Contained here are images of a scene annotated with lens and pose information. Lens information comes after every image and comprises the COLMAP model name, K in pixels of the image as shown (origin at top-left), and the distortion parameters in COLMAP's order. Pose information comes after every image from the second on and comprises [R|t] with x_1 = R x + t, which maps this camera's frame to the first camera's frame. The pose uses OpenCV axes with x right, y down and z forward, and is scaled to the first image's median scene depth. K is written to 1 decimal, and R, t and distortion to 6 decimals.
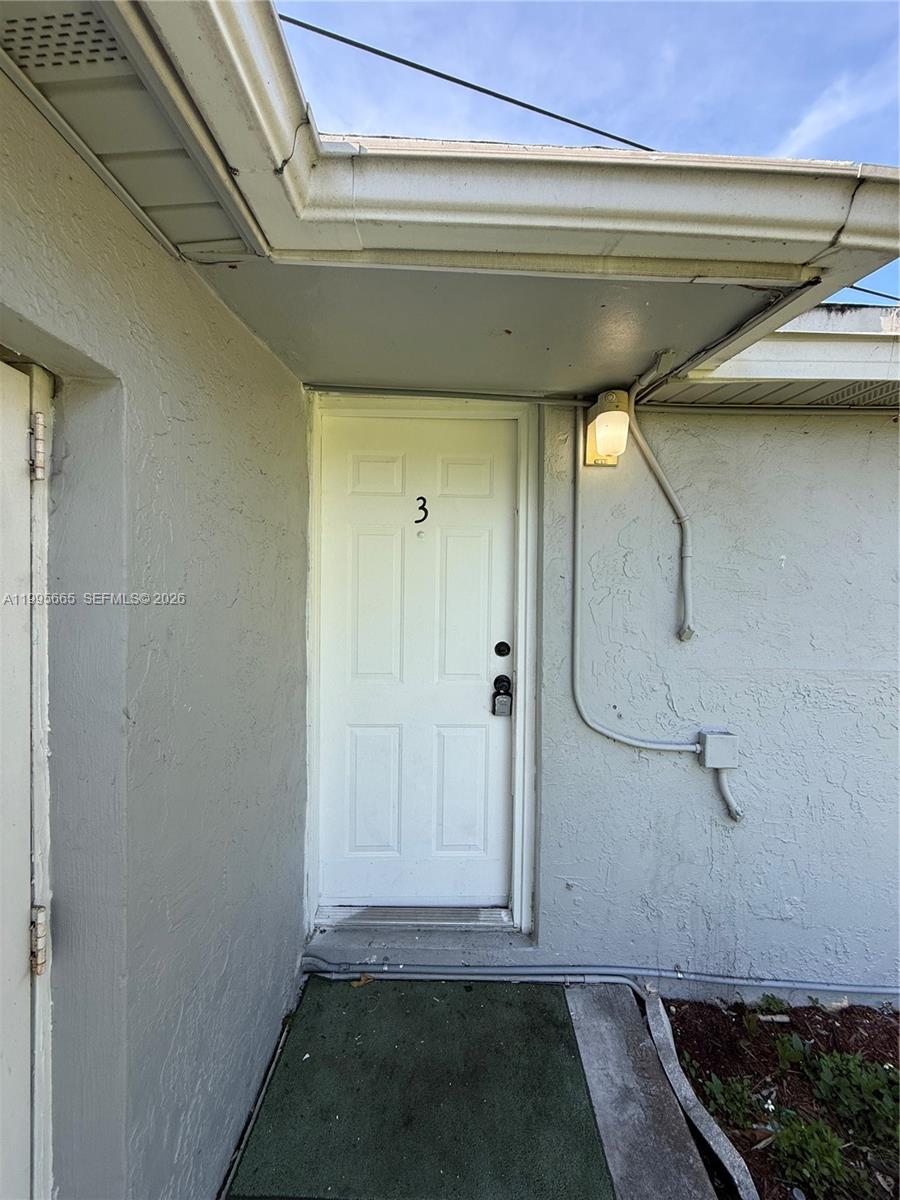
lens RADIAL K [[476.2, 0, 441.1], [0, 476.2, 606.0], [0, 0, 1]] dist [-0.002902, 0.000427]
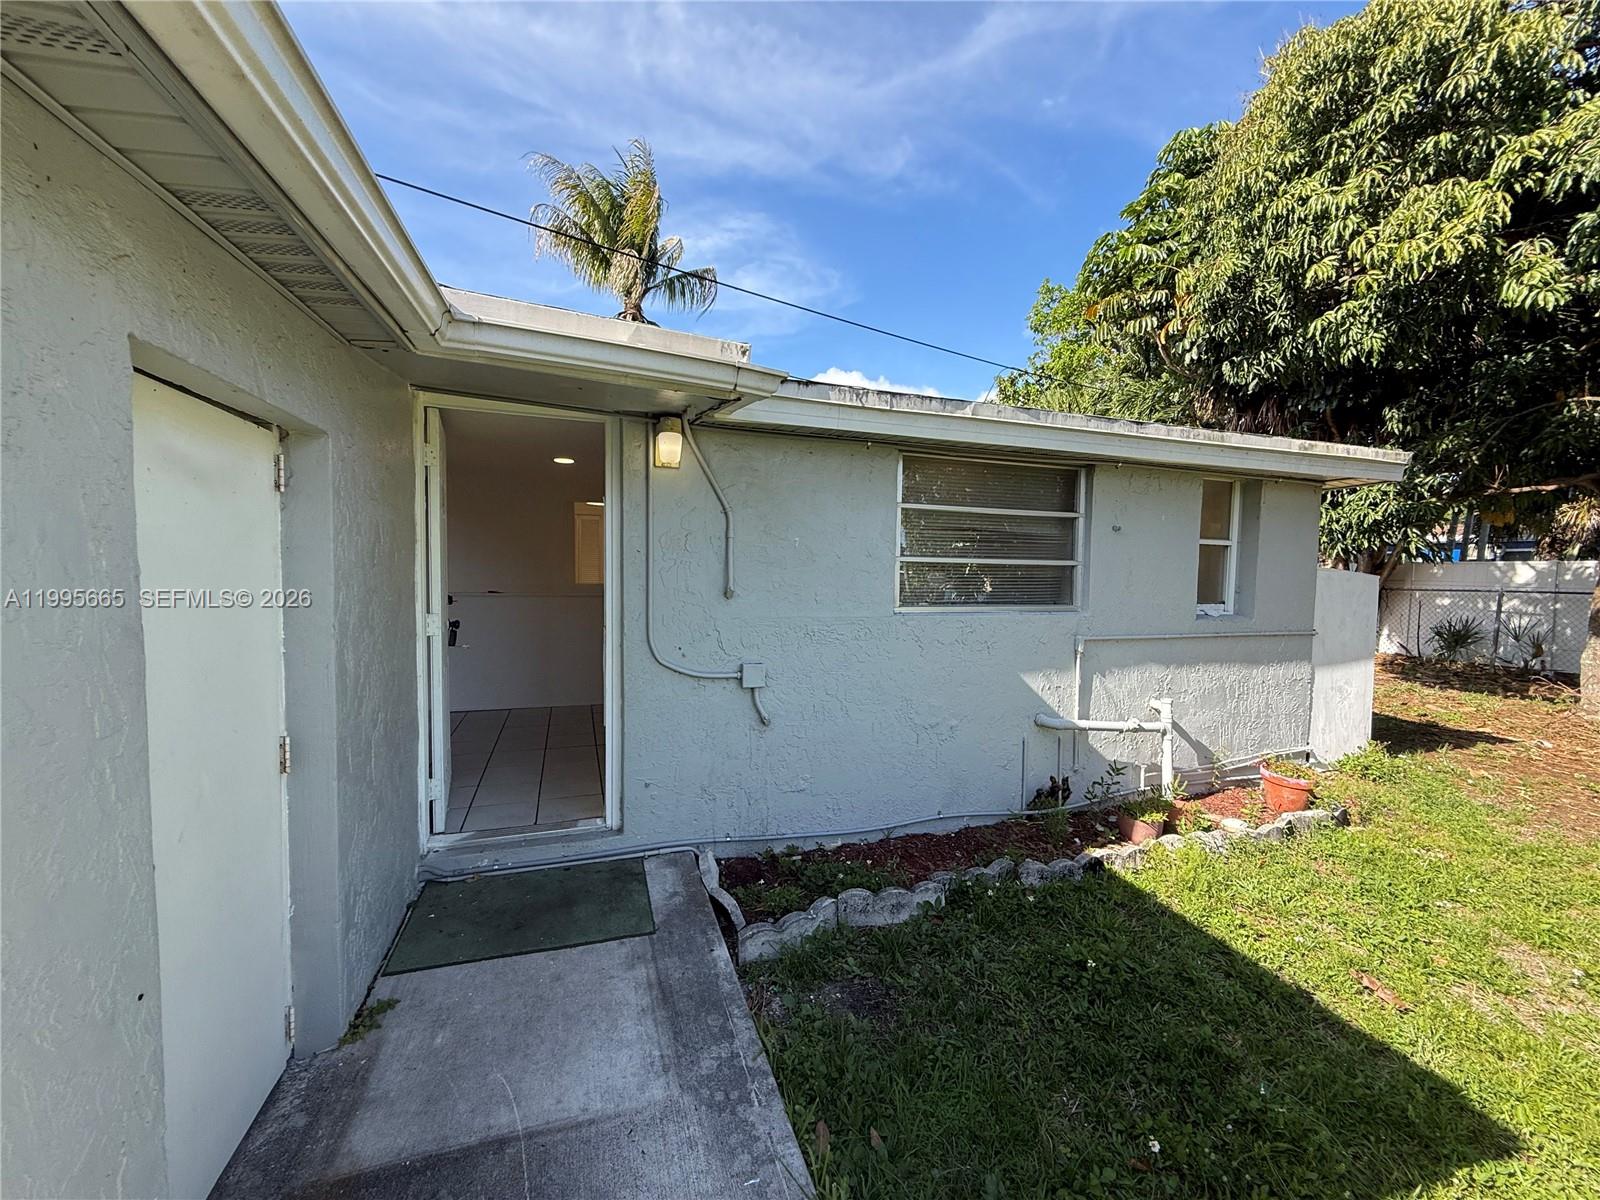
lens RADIAL K [[634.9, 0, 794.3], [0, 634.9, 603.4], [0, 0, 1]] dist [-0.002902, 0.000427]
pose [[0.938251, -0.014771, 0.345639, 0.059886], [0.006356, 0.999655, 0.025467, 0.049369], [-0.345896, -0.021697, 0.938022, -0.946725]]
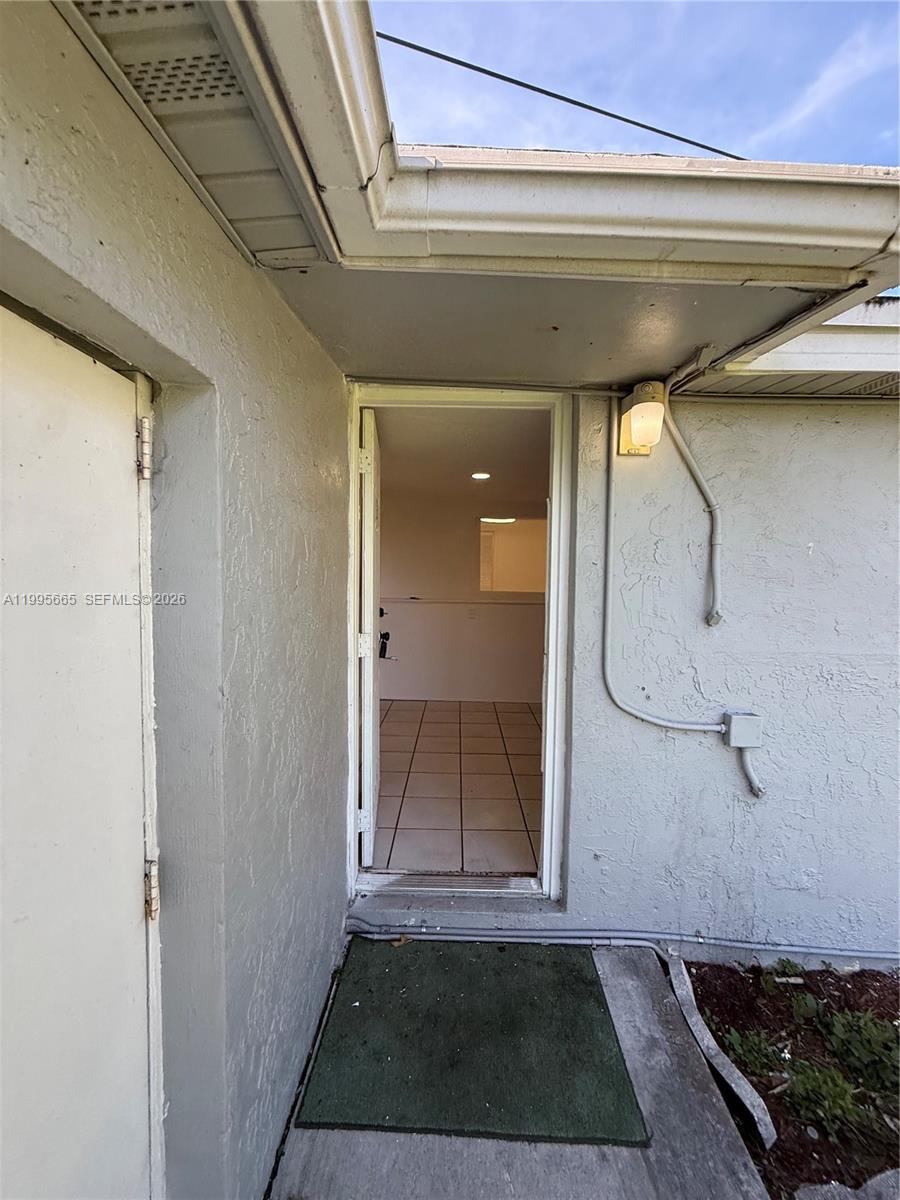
lens RADIAL K [[476.2, 0, 443.8], [0, 476.2, 605.9], [0, 0, 1]] dist [-0.002902, 0.000427]
pose [[0.999920, 0.003169, -0.012259, -0.072722], [-0.002716, 0.999320, 0.036776, -0.007807], [0.012367, -0.036740, 0.999248, -0.049961]]
